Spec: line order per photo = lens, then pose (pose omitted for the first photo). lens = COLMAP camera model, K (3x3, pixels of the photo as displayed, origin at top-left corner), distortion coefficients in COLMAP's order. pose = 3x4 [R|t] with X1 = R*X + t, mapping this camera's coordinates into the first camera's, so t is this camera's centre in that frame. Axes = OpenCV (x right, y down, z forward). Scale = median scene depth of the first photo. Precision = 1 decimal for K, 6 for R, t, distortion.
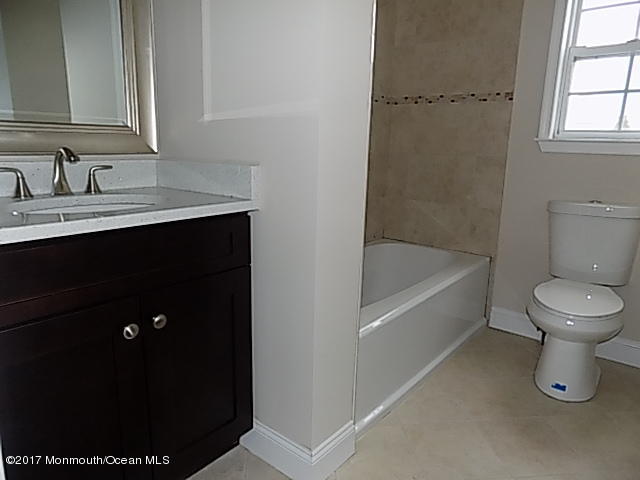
lens RADIAL K [[433.4, 0, 322.0], [0, 433.4, 237.6], [0, 0, 1]] dist [-0.020863, 0.019481]
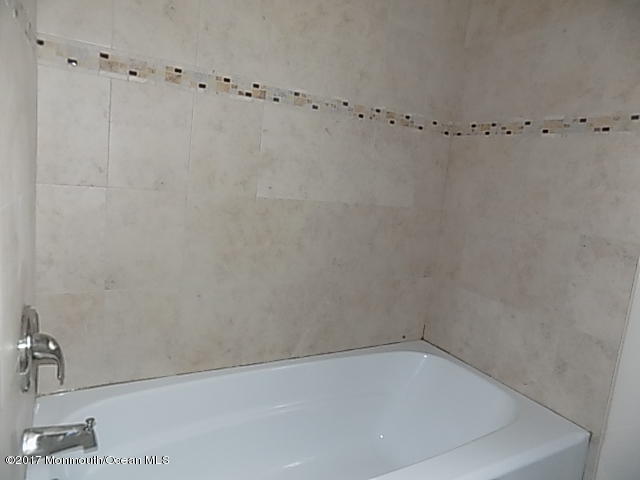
lens RADIAL K [[433.4, 0, 318.2], [0, 433.4, 241.4], [0, 0, 1]] dist [-0.020863, 0.019481]
pose [[0.931792, 0.121563, -0.342033, 0.237594], [-0.148770, 0.987376, -0.054364, -0.101111], [0.331107, 0.101541, 0.938114, 0.394604]]
